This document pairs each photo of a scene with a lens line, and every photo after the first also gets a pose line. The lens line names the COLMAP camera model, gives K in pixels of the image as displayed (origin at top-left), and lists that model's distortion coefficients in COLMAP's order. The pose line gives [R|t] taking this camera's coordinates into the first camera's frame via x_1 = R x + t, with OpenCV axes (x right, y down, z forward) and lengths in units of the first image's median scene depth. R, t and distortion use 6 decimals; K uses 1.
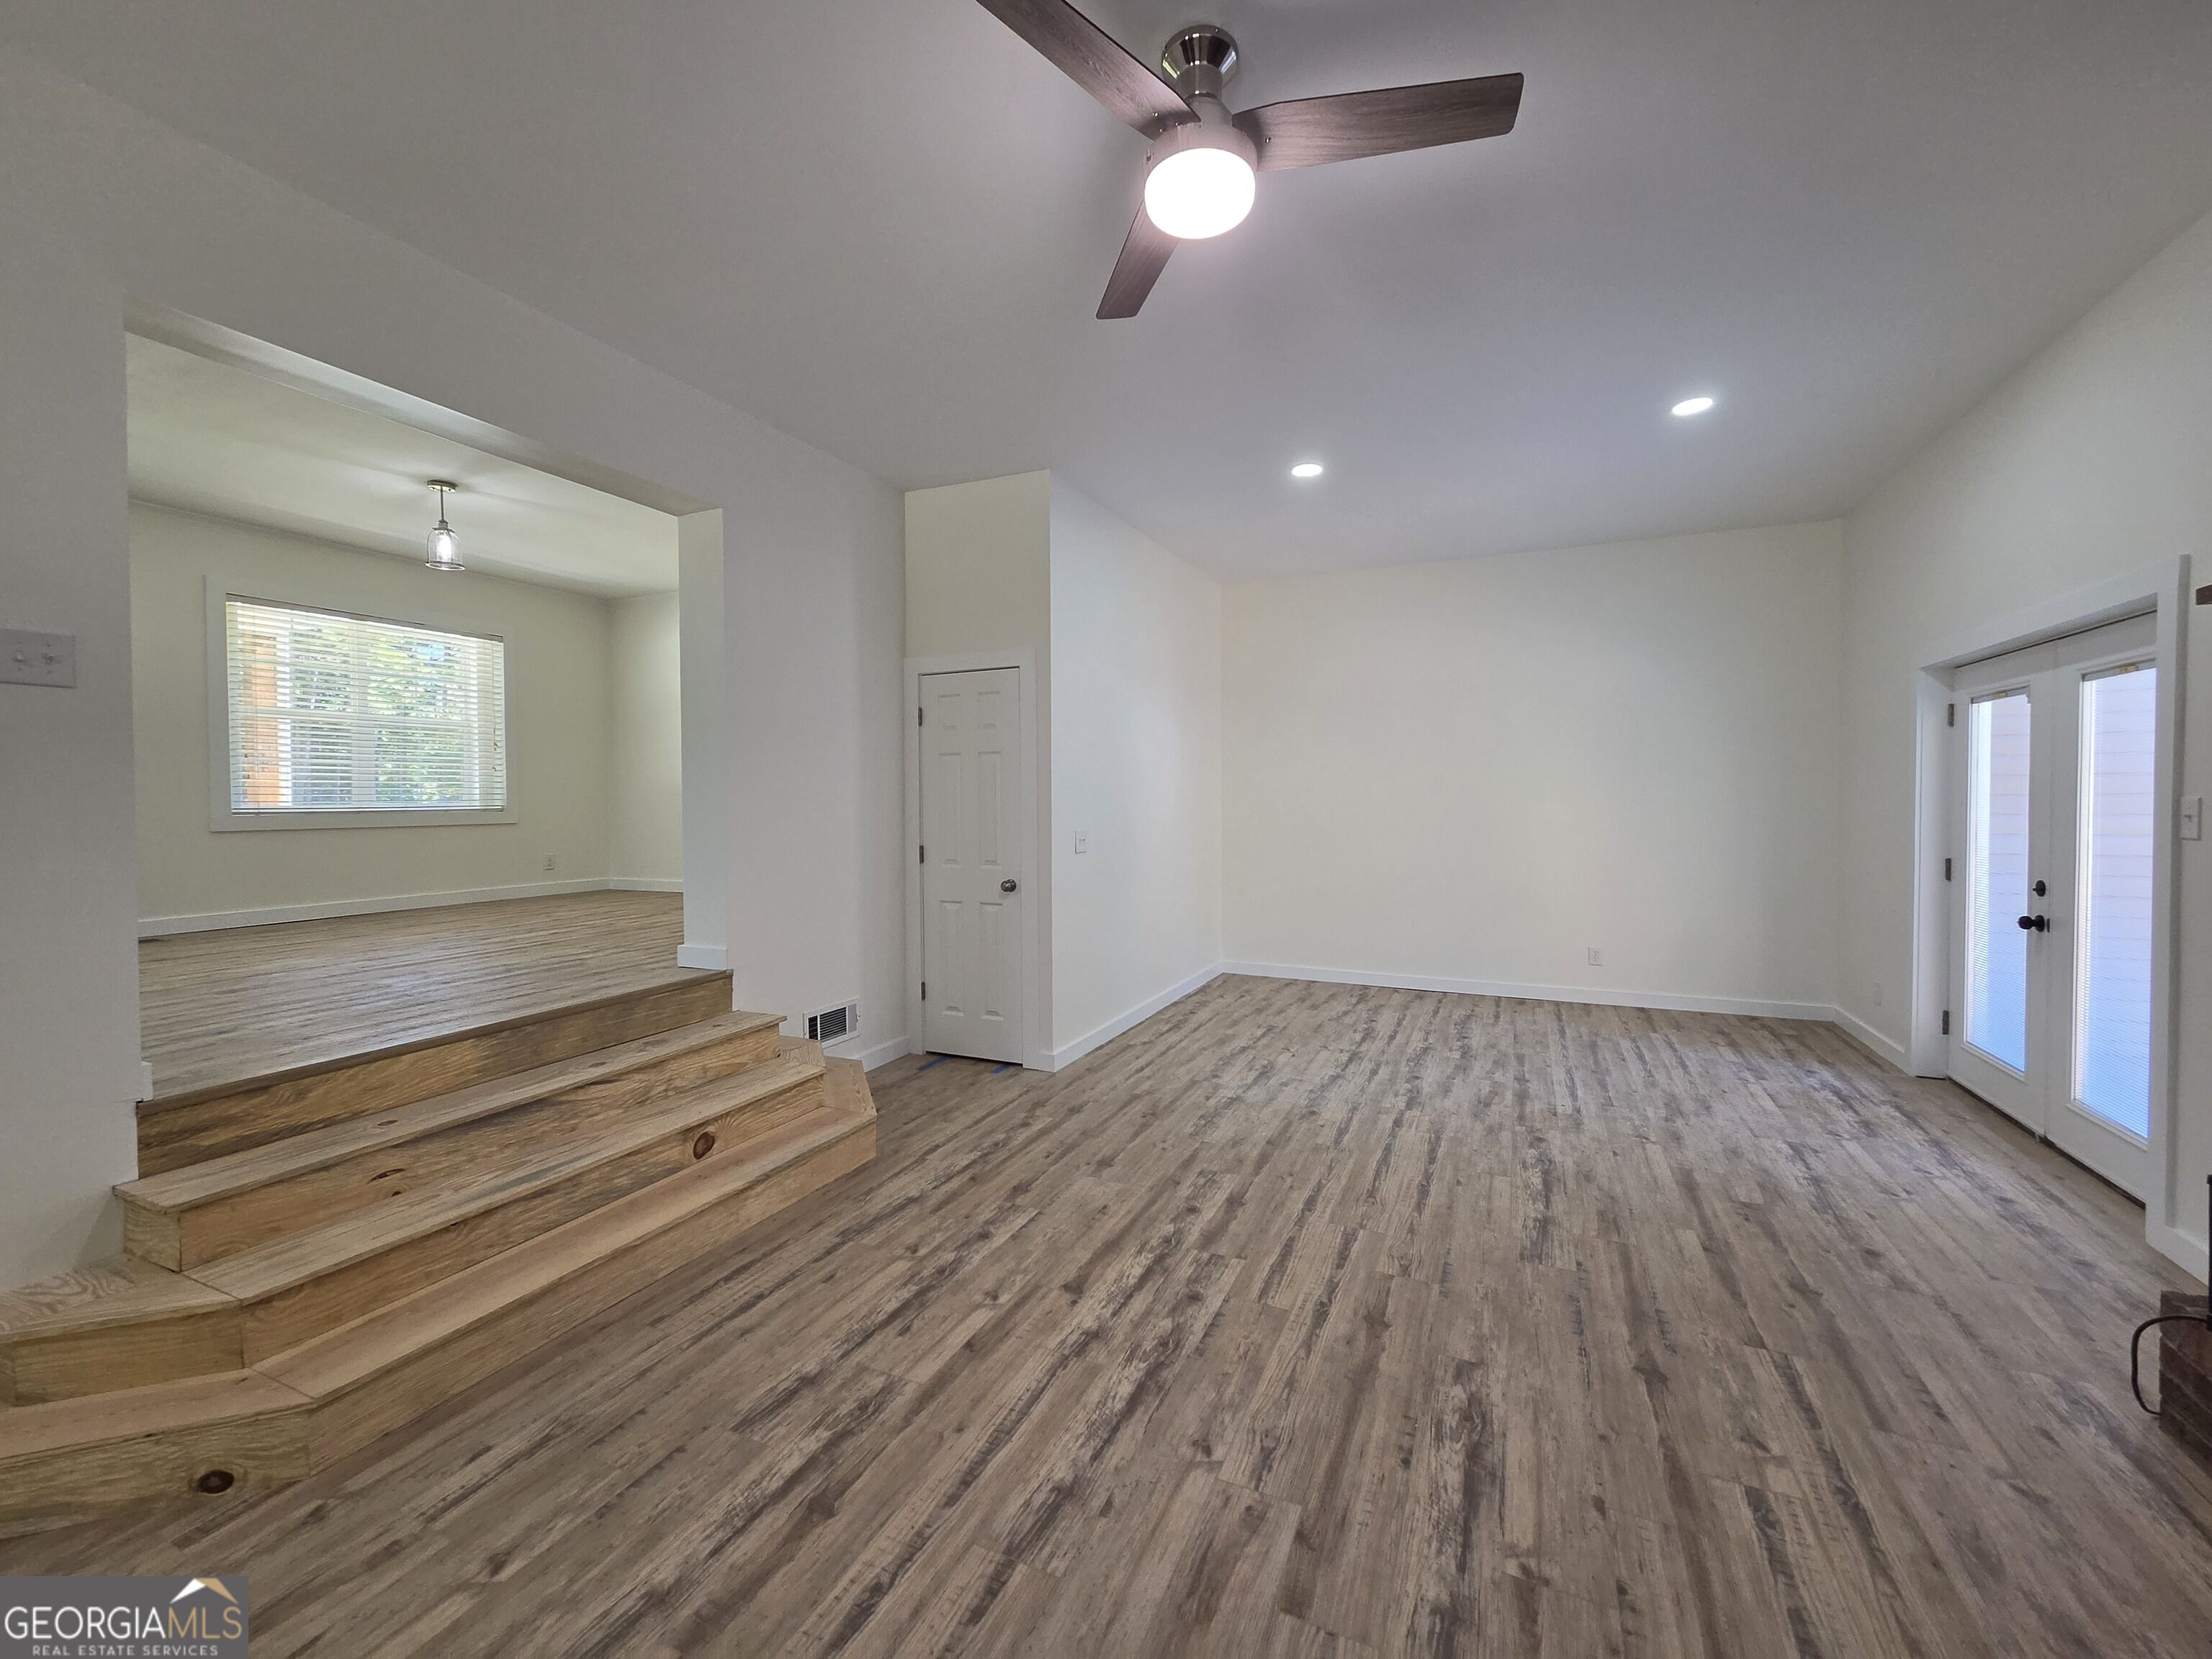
lens RADIAL K [[902.8, 0, 1103.9], [0, 902.8, 815.5], [0, 0, 1]] dist [-0.000071, 0.000007]
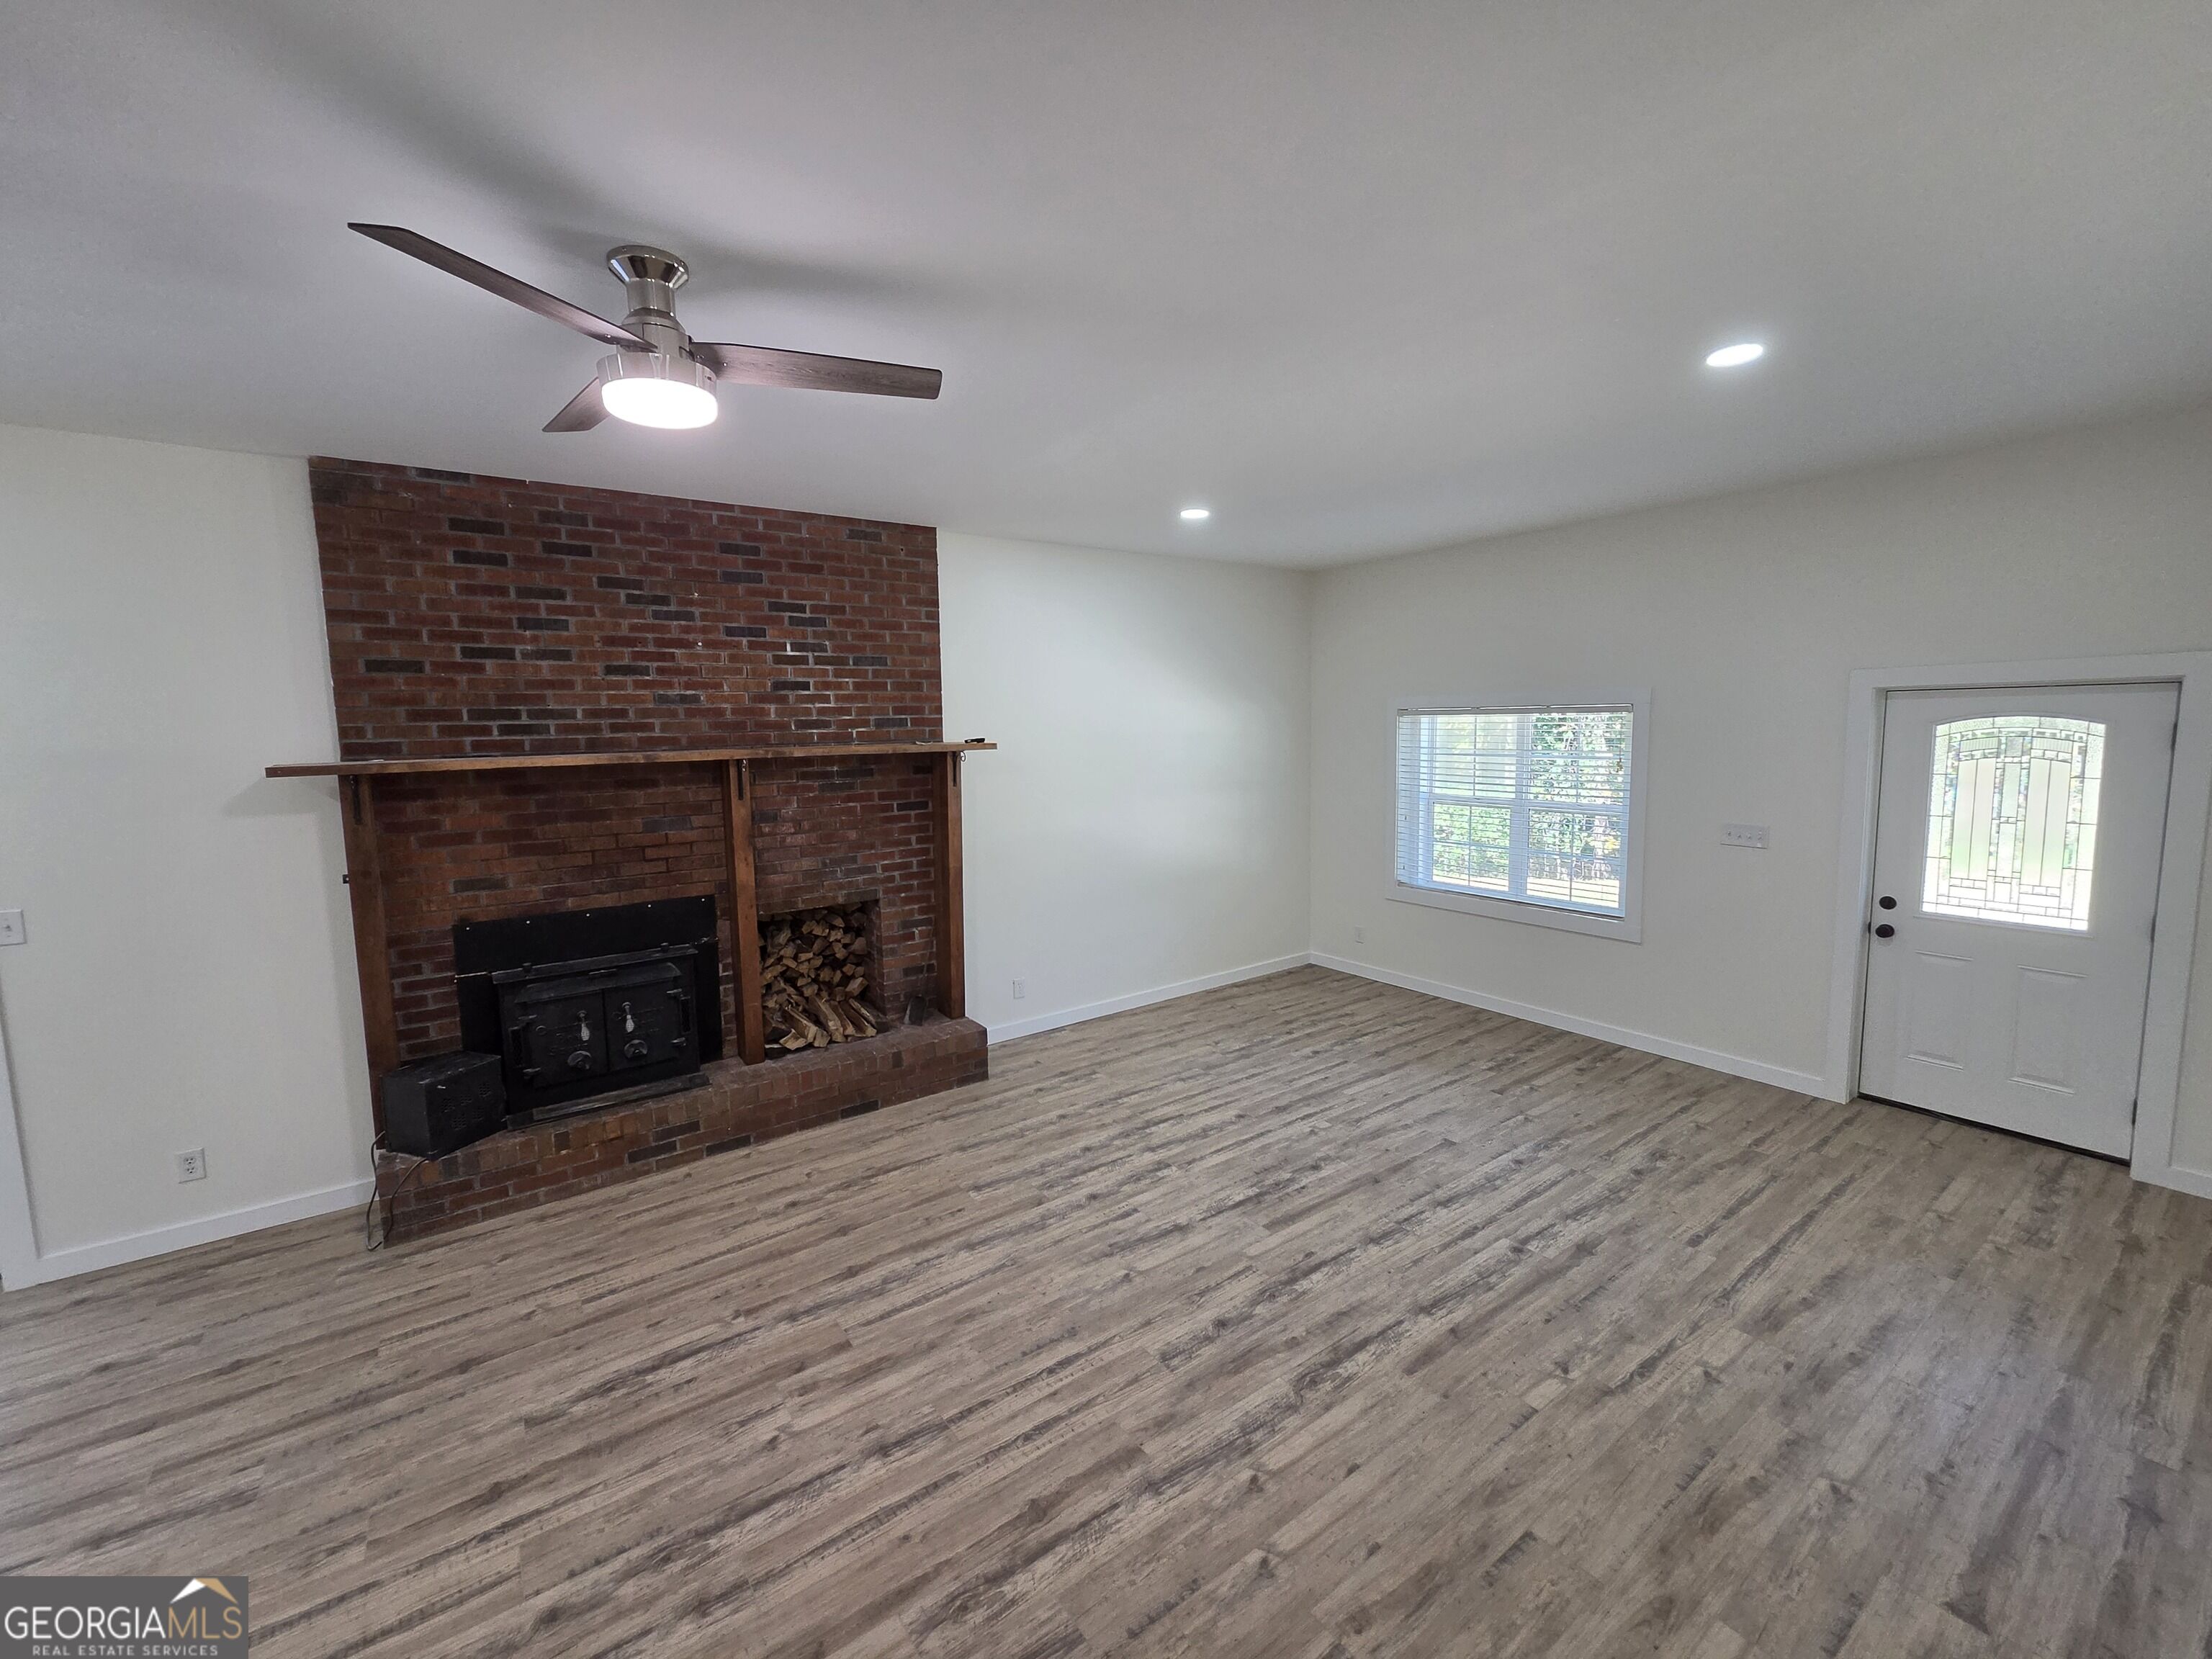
lens RADIAL K [[909.6, 0, 1099.1], [0, 909.6, 814.7], [0, 0, 1]] dist [0.000497, 0.000225]
pose [[-0.866899, -0.027926, 0.497701, -0.719817], [0.035331, 0.992476, 0.117228, -0.256630], [-0.497230, 0.119209, -0.859390, 1.397779]]
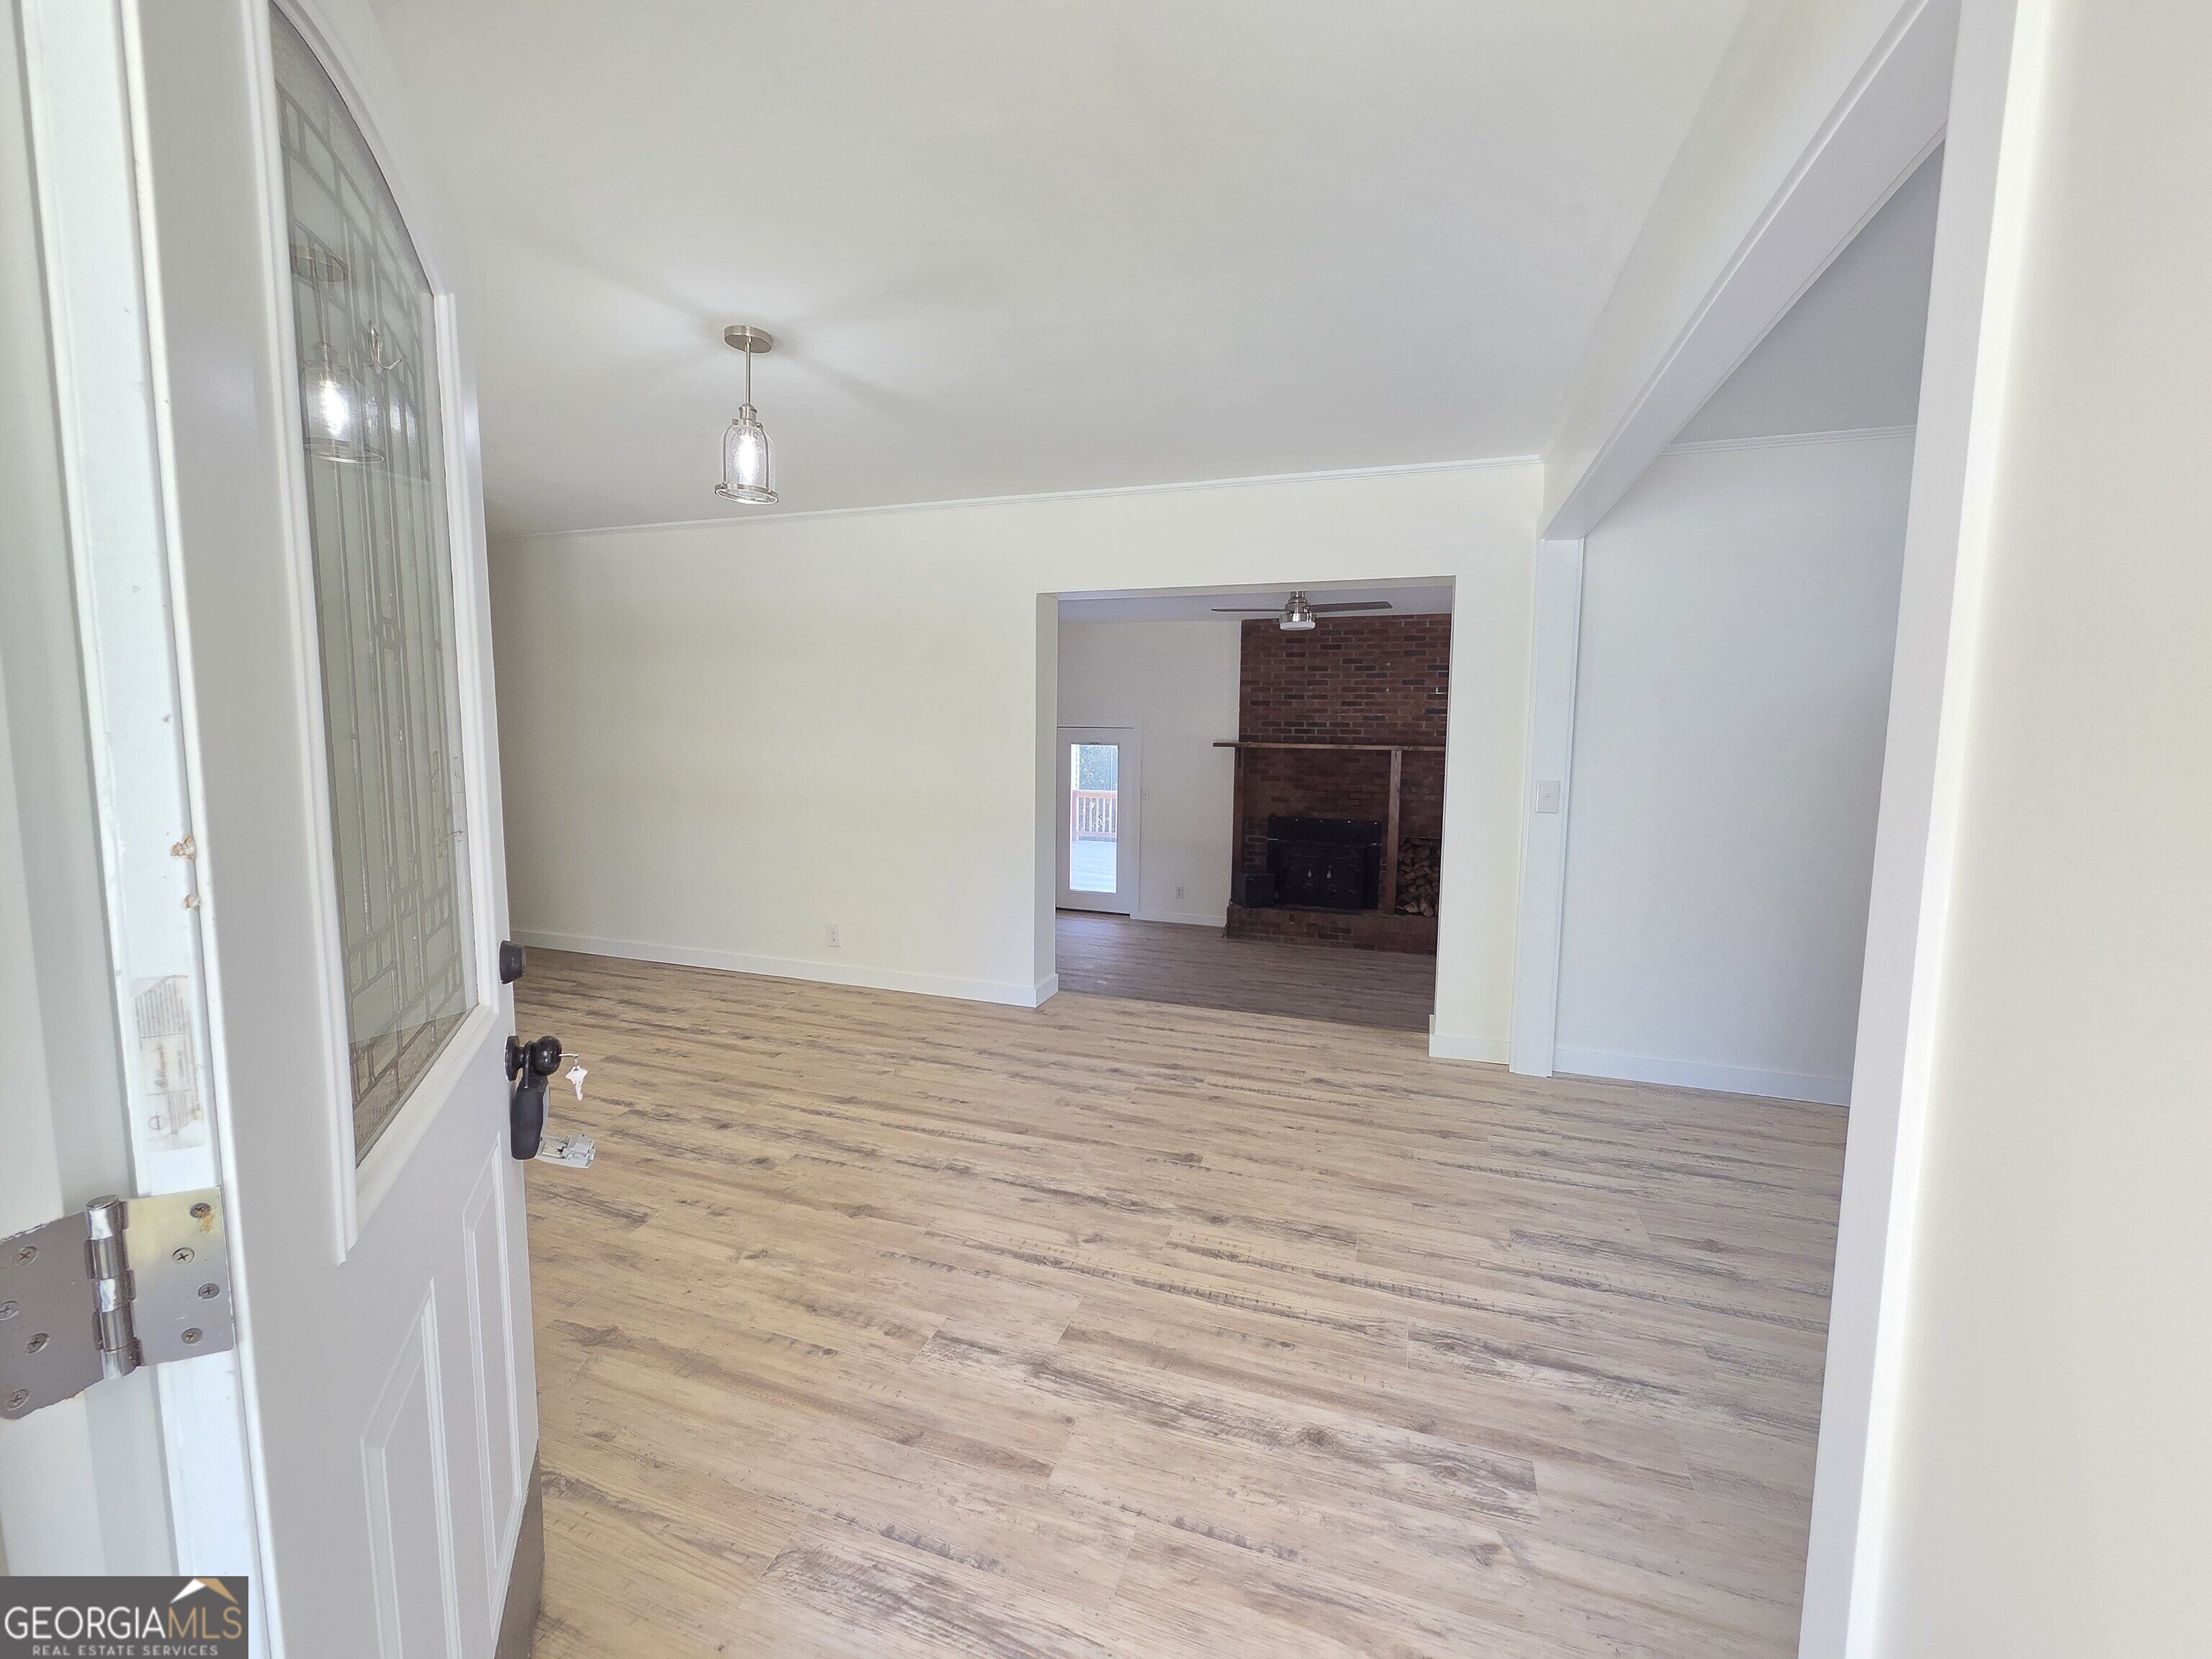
lens RADIAL K [[909.6, 0, 1099.1], [0, 909.6, 814.7], [0, 0, 1]] dist [0.000497, 0.000225]
pose [[-0.097353, -0.091226, 0.991060, -2.469285], [0.009337, 0.995663, 0.092567, -0.265657], [-0.995206, 0.018265, -0.096079, 1.631836]]
